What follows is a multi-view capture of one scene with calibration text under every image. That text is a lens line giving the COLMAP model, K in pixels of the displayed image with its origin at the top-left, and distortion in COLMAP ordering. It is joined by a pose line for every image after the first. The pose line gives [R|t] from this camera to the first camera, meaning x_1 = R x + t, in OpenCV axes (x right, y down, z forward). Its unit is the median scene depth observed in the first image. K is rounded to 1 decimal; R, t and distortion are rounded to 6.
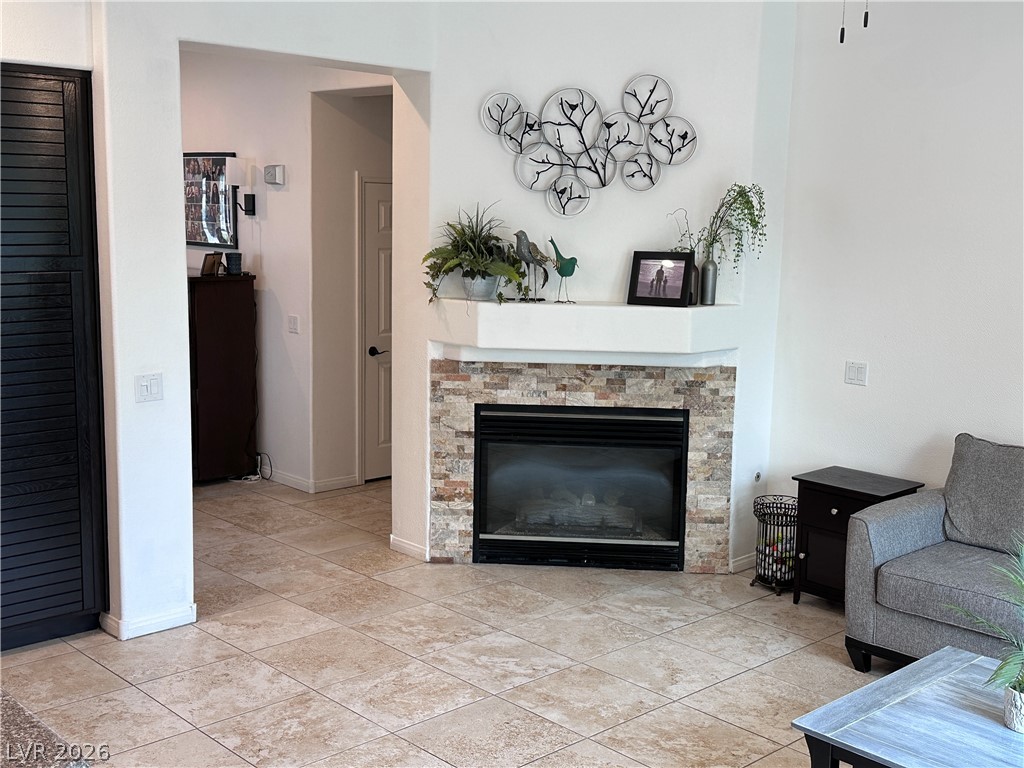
lens RADIAL K [[1179.1, 0, 515.0], [0, 1179.1, 386.9], [0, 0, 1]] dist [0.190179, -0.368694]
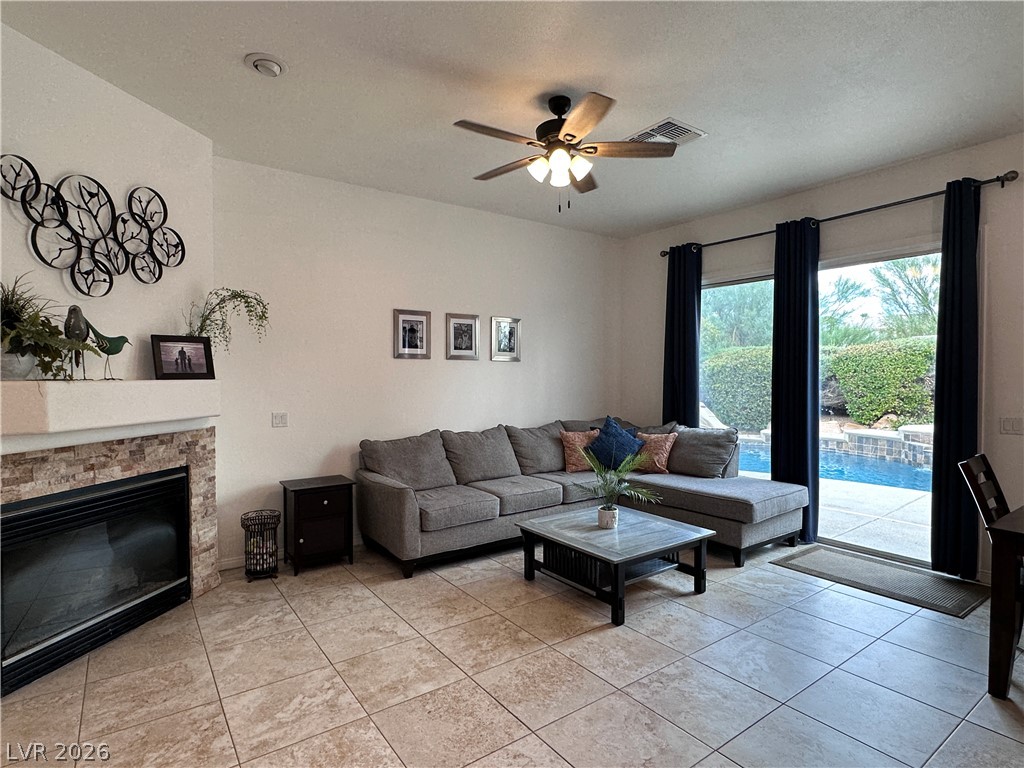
lens RADIAL K [[542.9, 0, 512.0], [0, 542.9, 384.0], [0, 0, 1]] dist [-0.003491, 0.003409]
pose [[0.134443, -0.038025, 0.990191, -0.369825], [0.156041, 0.987609, 0.016740, -0.021460], [-0.978558, 0.152260, 0.138711, 0.586391]]
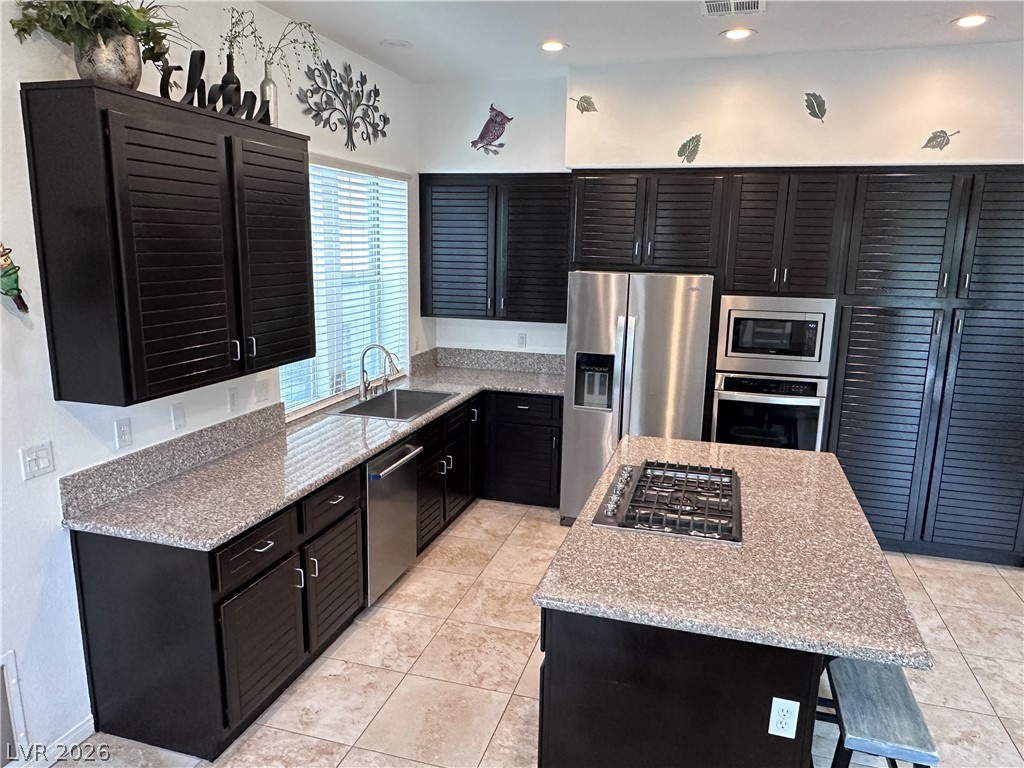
lens RADIAL K [[710.9, 0, 508.8], [0, 710.9, 390.5], [0, 0, 1]] dist [-0.004497, 0.002641]
pose [[0.500651, 0.165686, -0.849645, 0.019336], [-0.137233, 0.984291, 0.111079, -0.010454], [0.854702, 0.060987, 0.515524, 0.042710]]
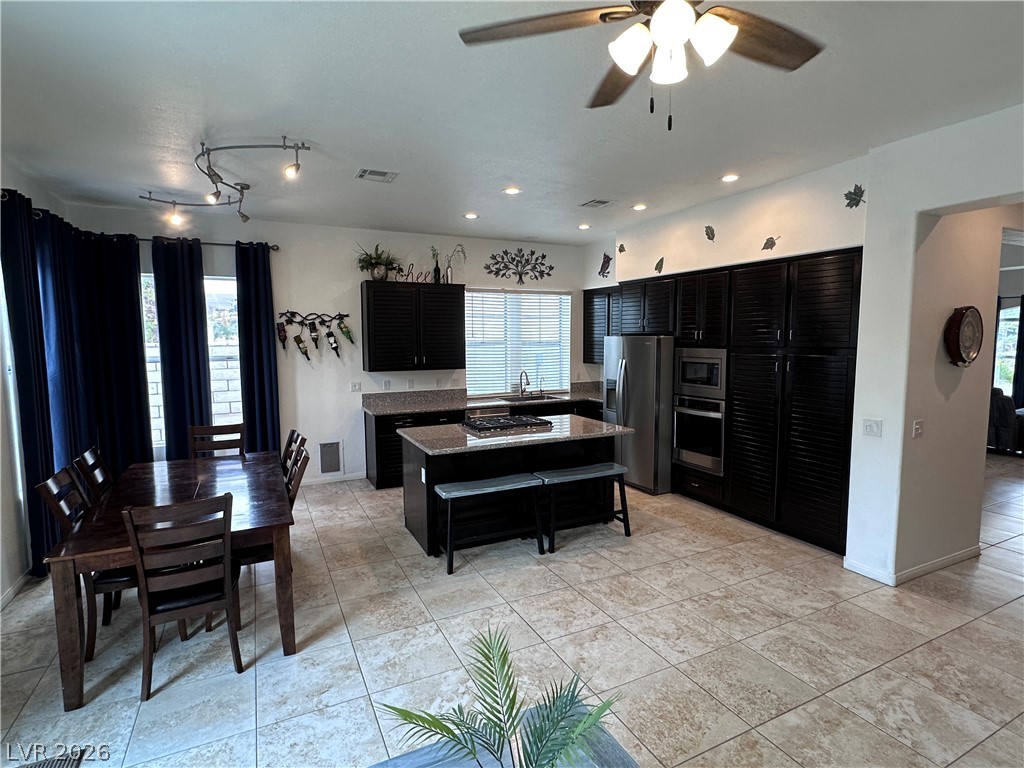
lens RADIAL K [[523.6, 0, 510.6], [0, 523.6, 383.1], [0, 0, 1]] dist [0.000137, -0.000083]
pose [[-0.295458, 0.067856, -0.952943, 0.449277], [-0.143934, 0.982927, 0.114618, -0.060080], [0.944451, 0.171026, -0.280647, 0.610063]]
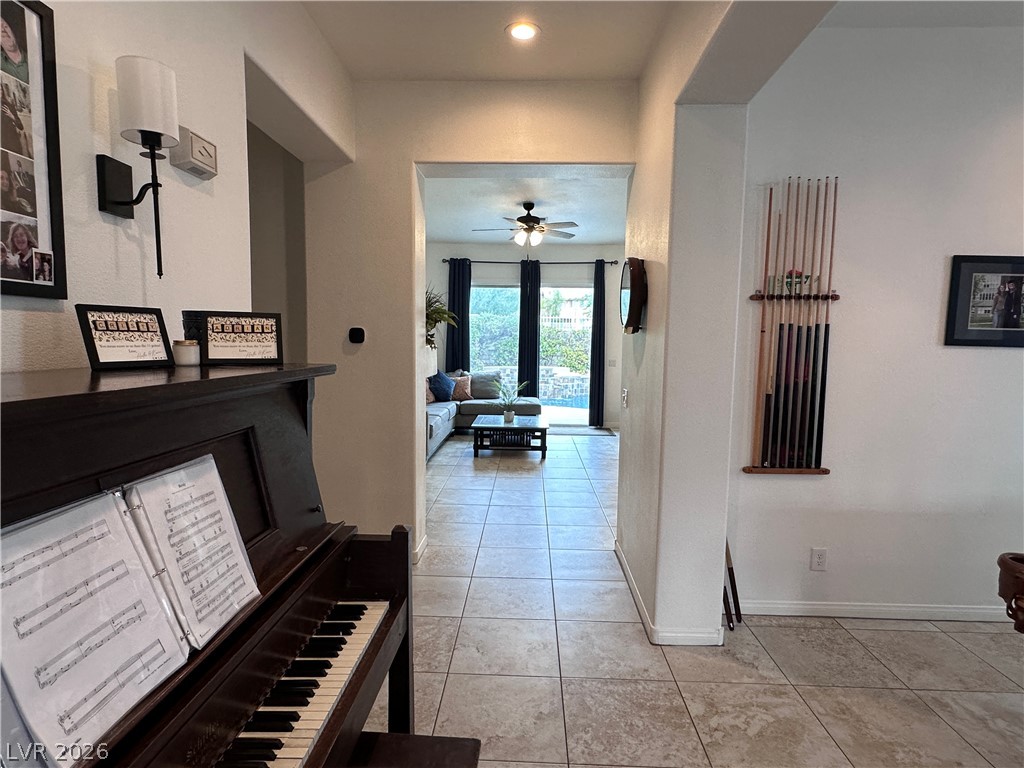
lens RADIAL K [[542.9, 0, 512.0], [0, 542.9, 384.0], [0, 0, 1]] dist [-0.003491, 0.003409]
pose [[-0.703180, -0.089323, 0.705379, -0.571668], [0.079752, 0.975908, 0.203084, -0.149915], [-0.706525, 0.199060, -0.679115, 1.363119]]
